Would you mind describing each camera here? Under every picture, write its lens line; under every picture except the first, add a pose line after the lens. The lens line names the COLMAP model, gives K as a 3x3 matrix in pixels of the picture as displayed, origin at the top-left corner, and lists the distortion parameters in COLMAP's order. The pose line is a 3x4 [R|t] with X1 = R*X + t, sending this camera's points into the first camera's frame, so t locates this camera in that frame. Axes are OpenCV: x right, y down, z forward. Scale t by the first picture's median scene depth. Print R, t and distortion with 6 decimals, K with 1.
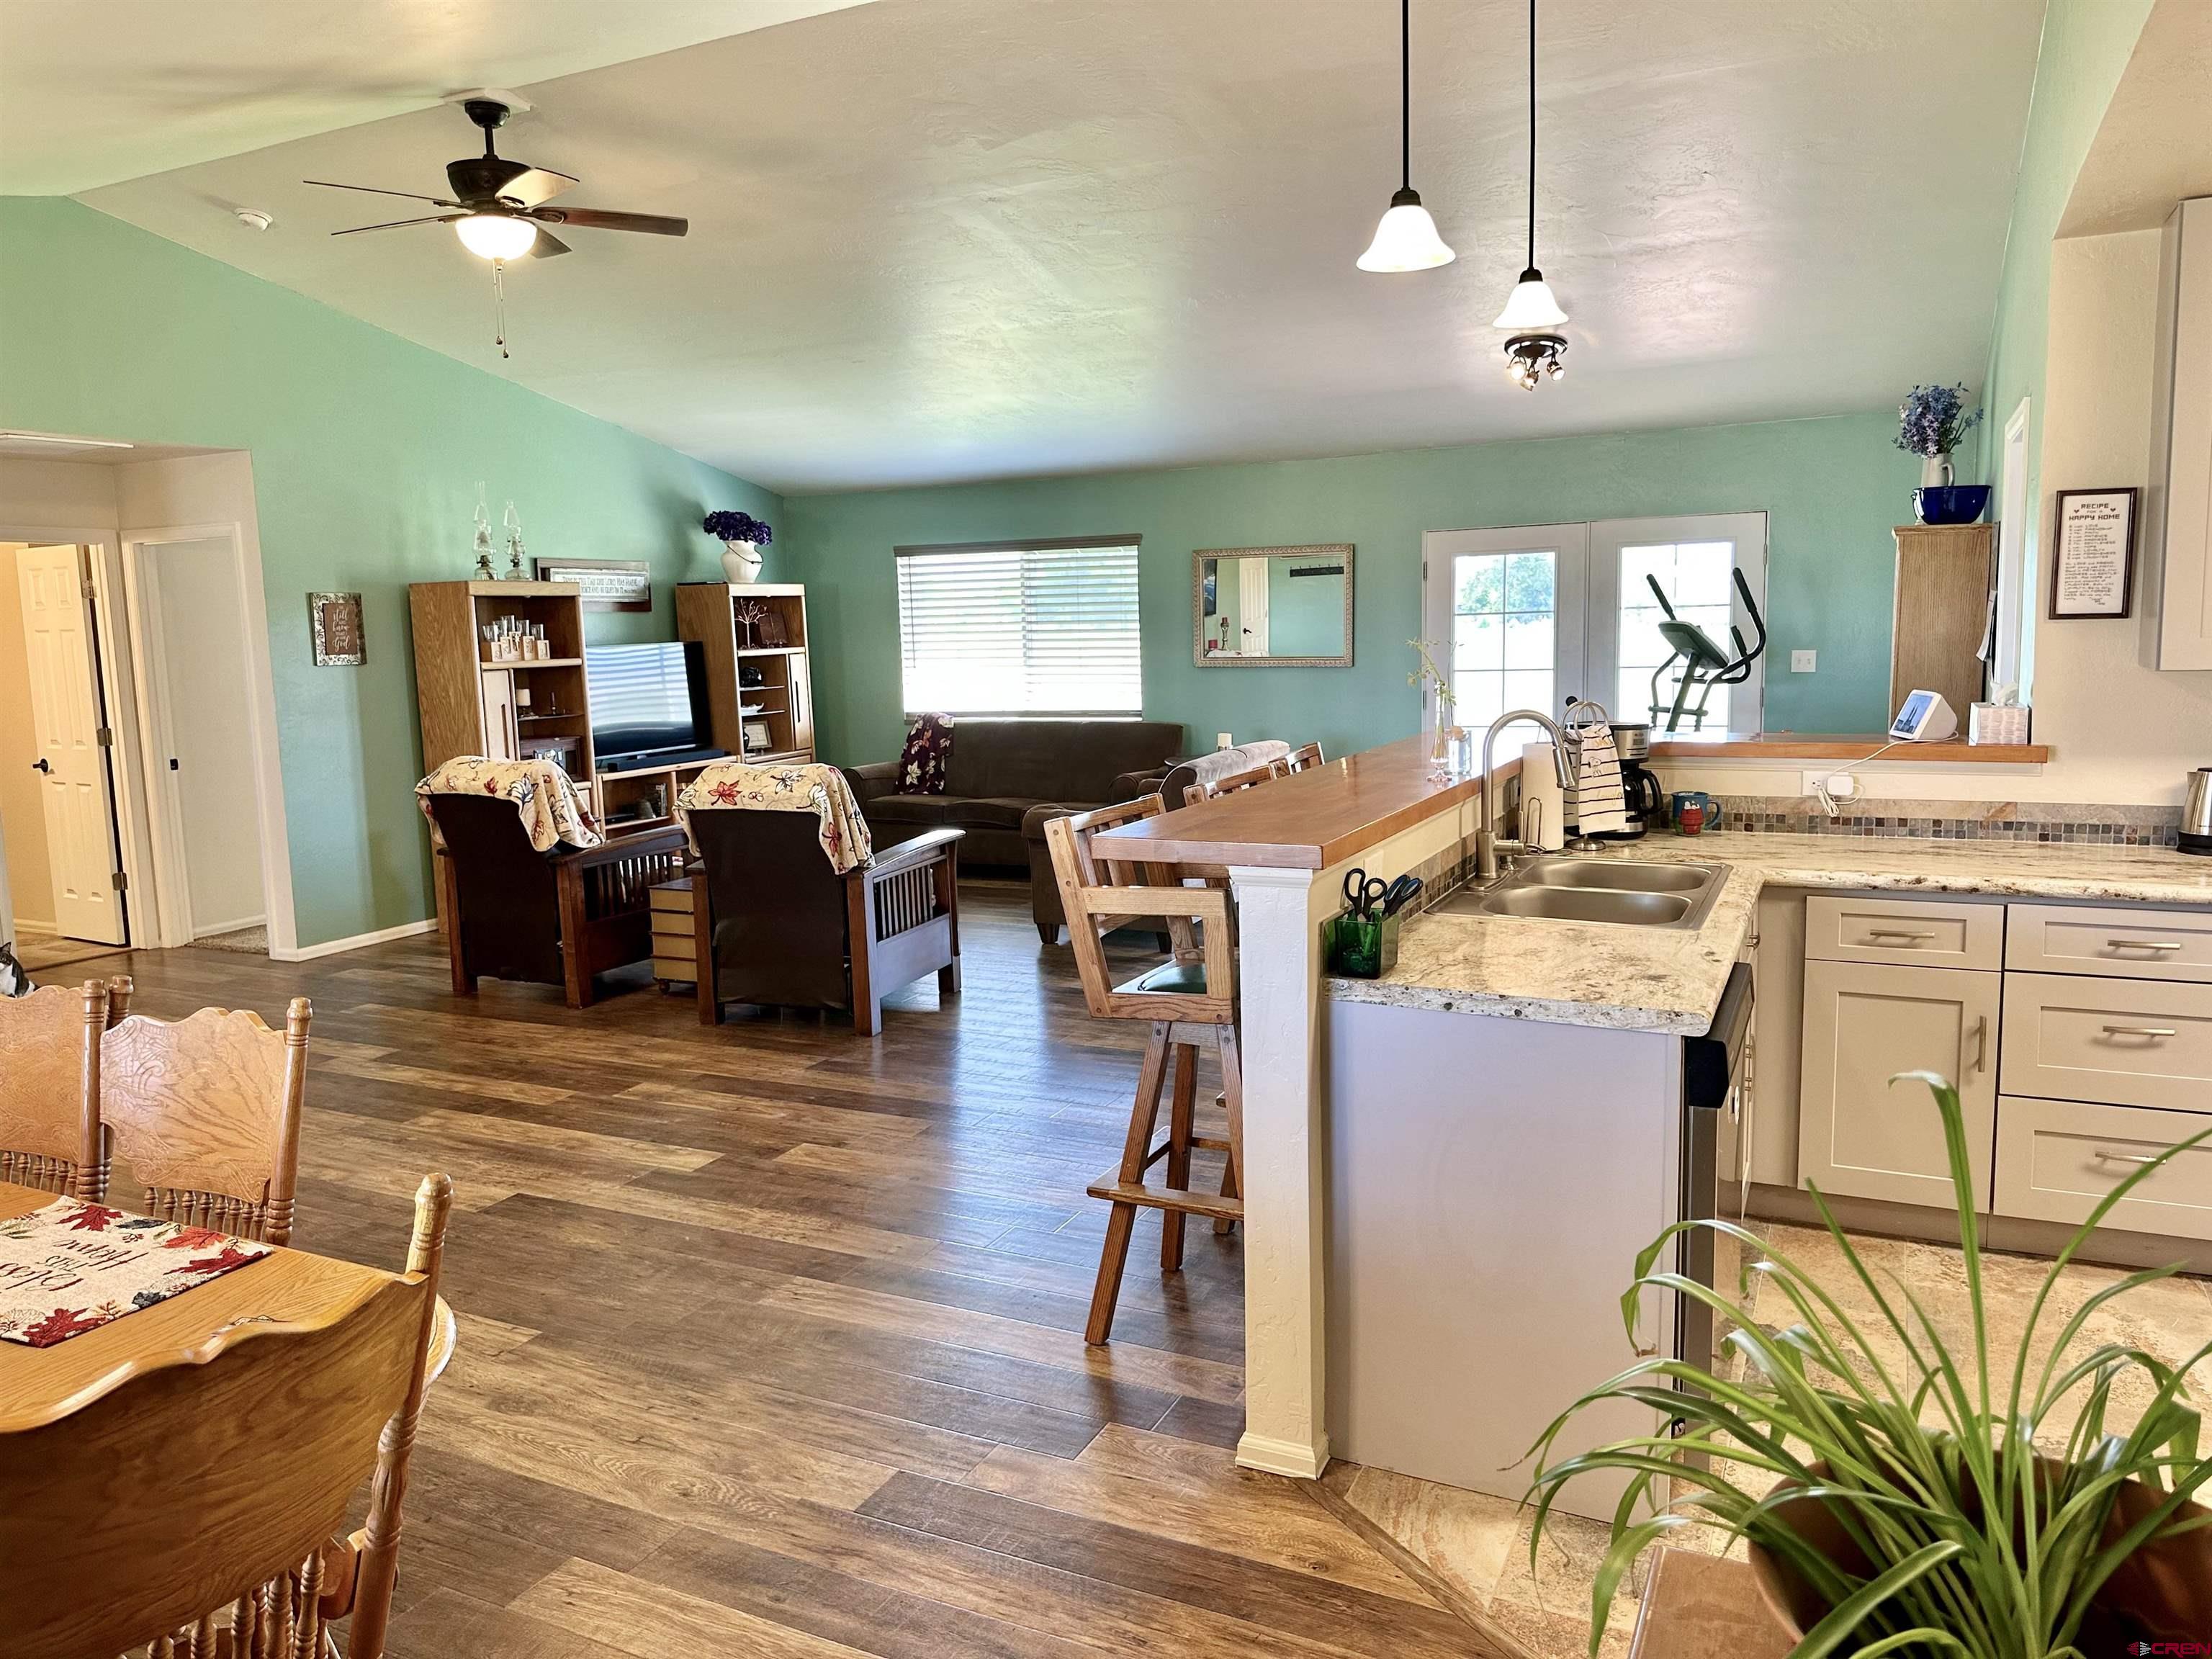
lens RADIAL K [[1574.1, 0, 1122.3], [0, 1574.1, 817.3], [0, 0, 1]] dist [0.029102, -0.000843]
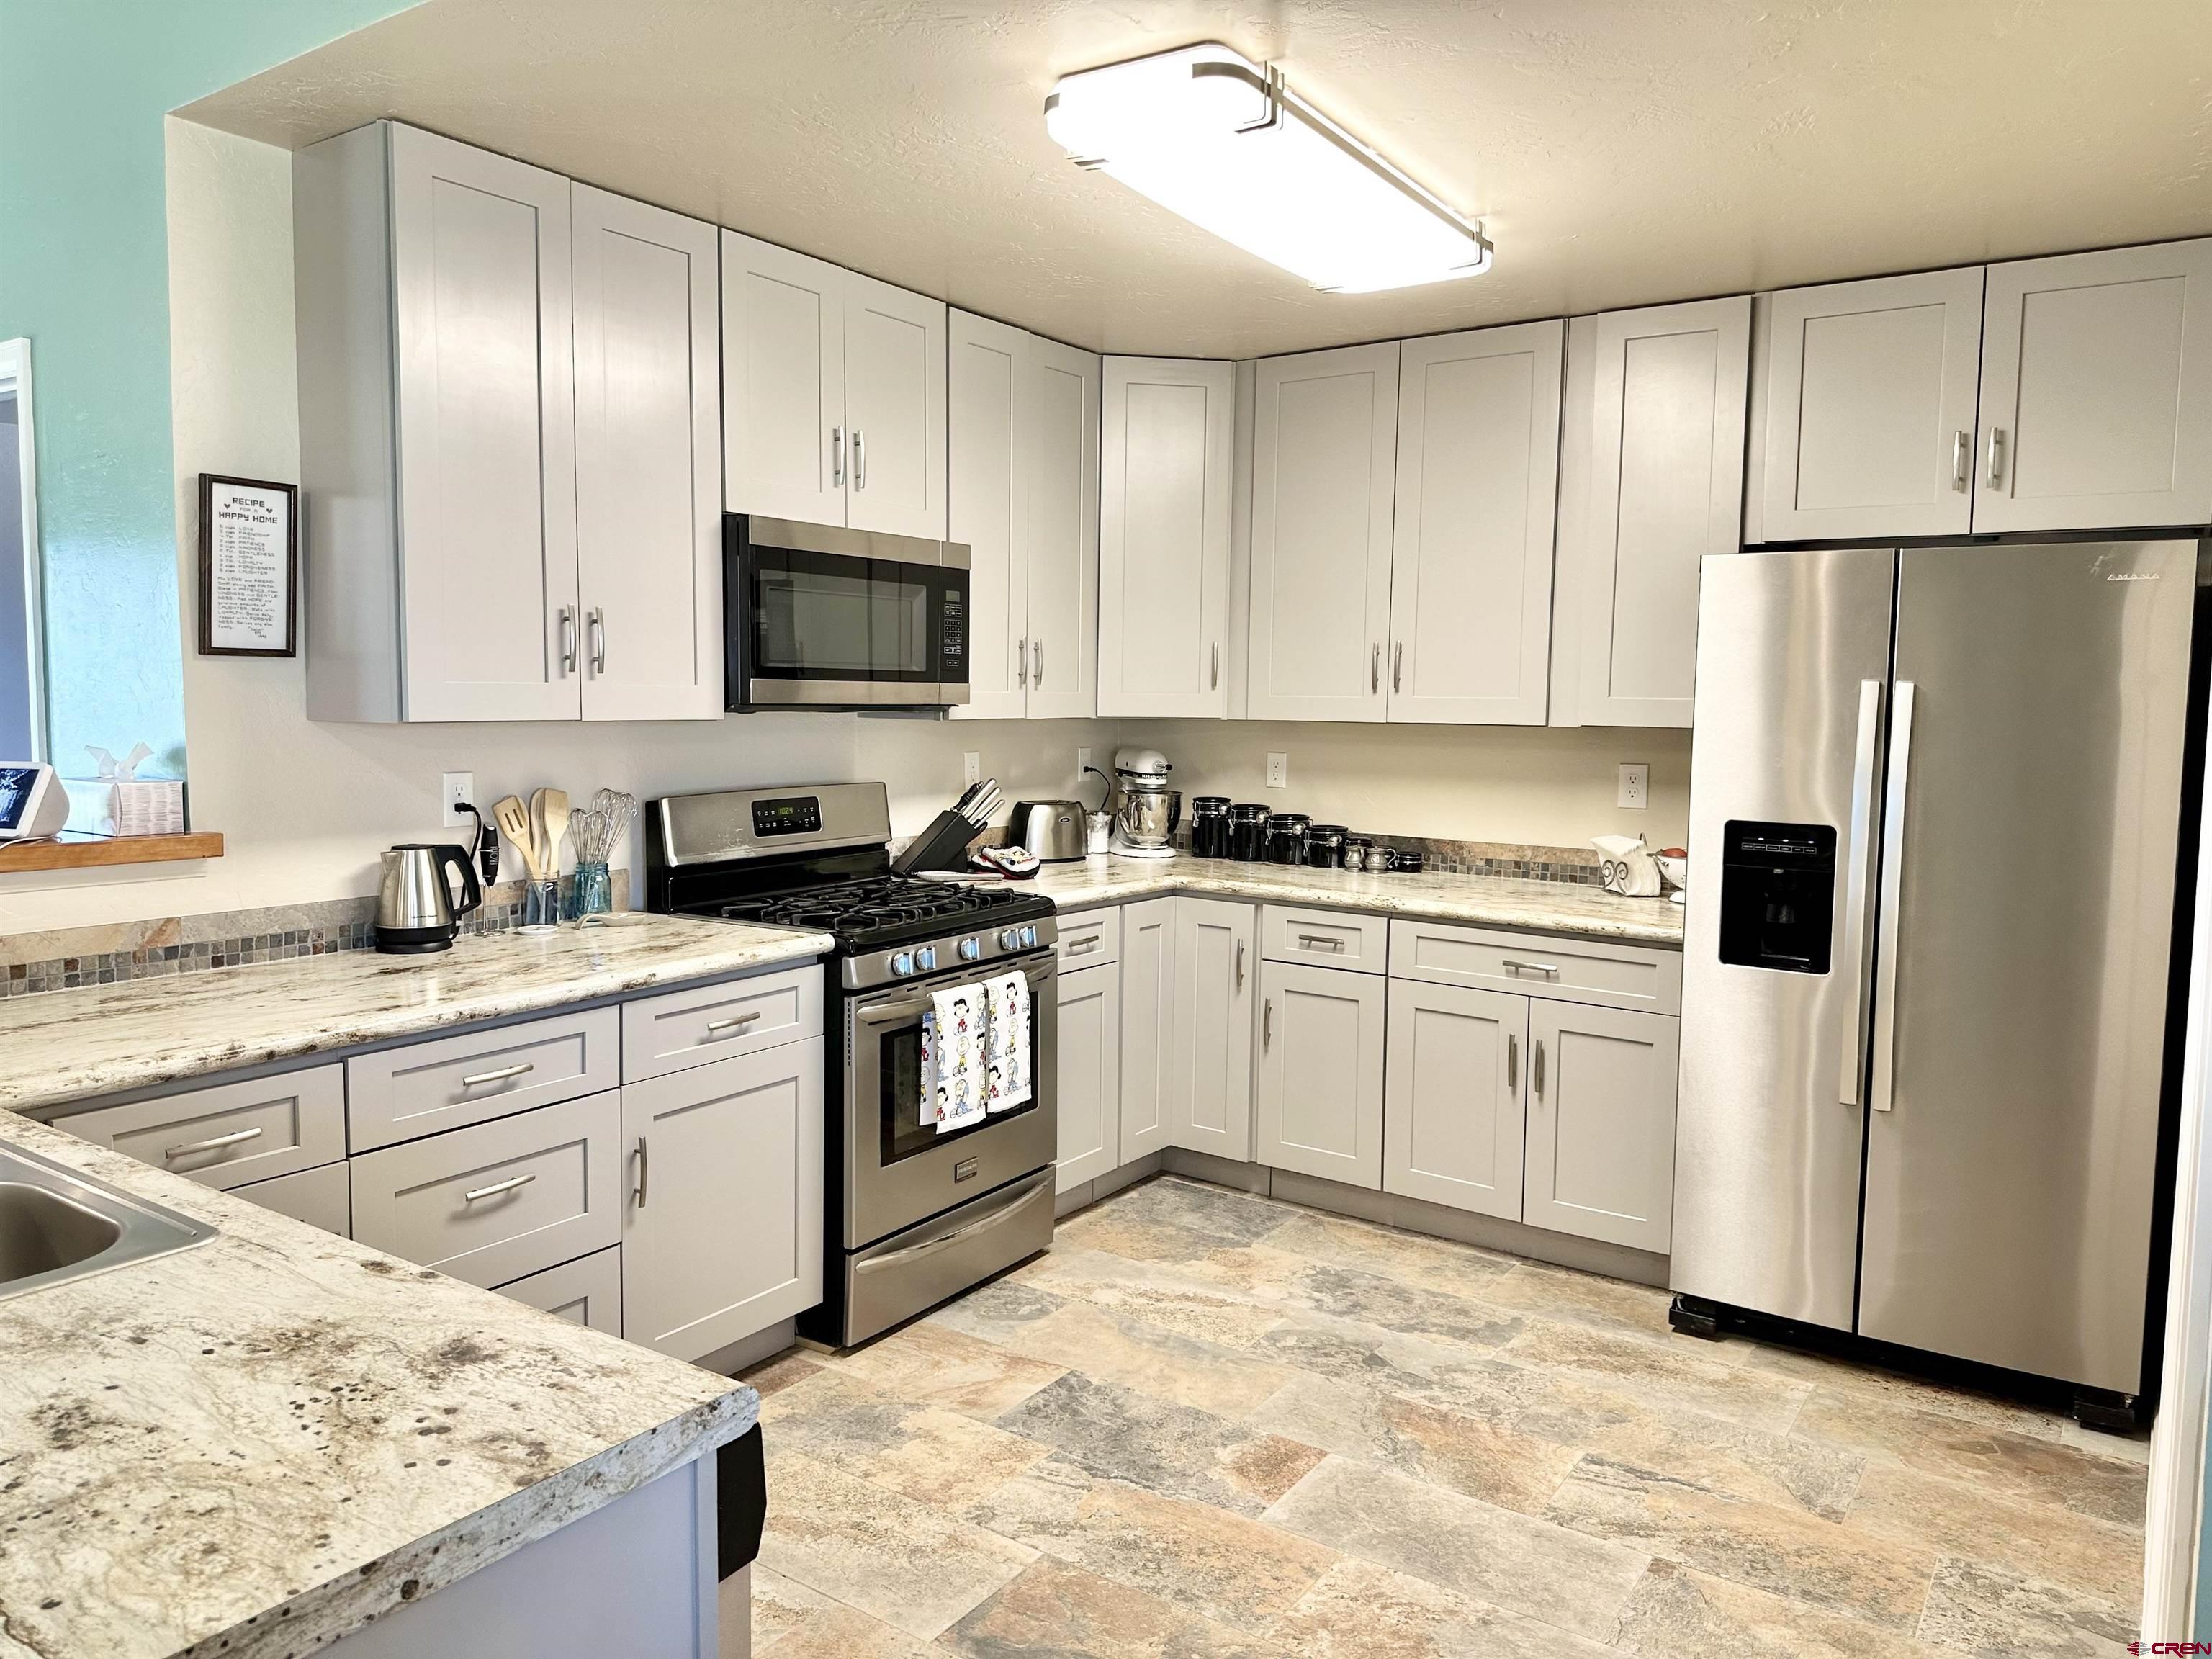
lens RADIAL K [[1539.2, 0, 1102.9], [0, 1539.2, 823.8], [0, 0, 1]] dist [0.111674, -0.144690]
pose [[0.146621, -0.056621, 0.987571, -0.050681], [0.110856, 0.993012, 0.040475, -0.032792], [-0.982961, 0.103543, 0.151873, 0.494868]]
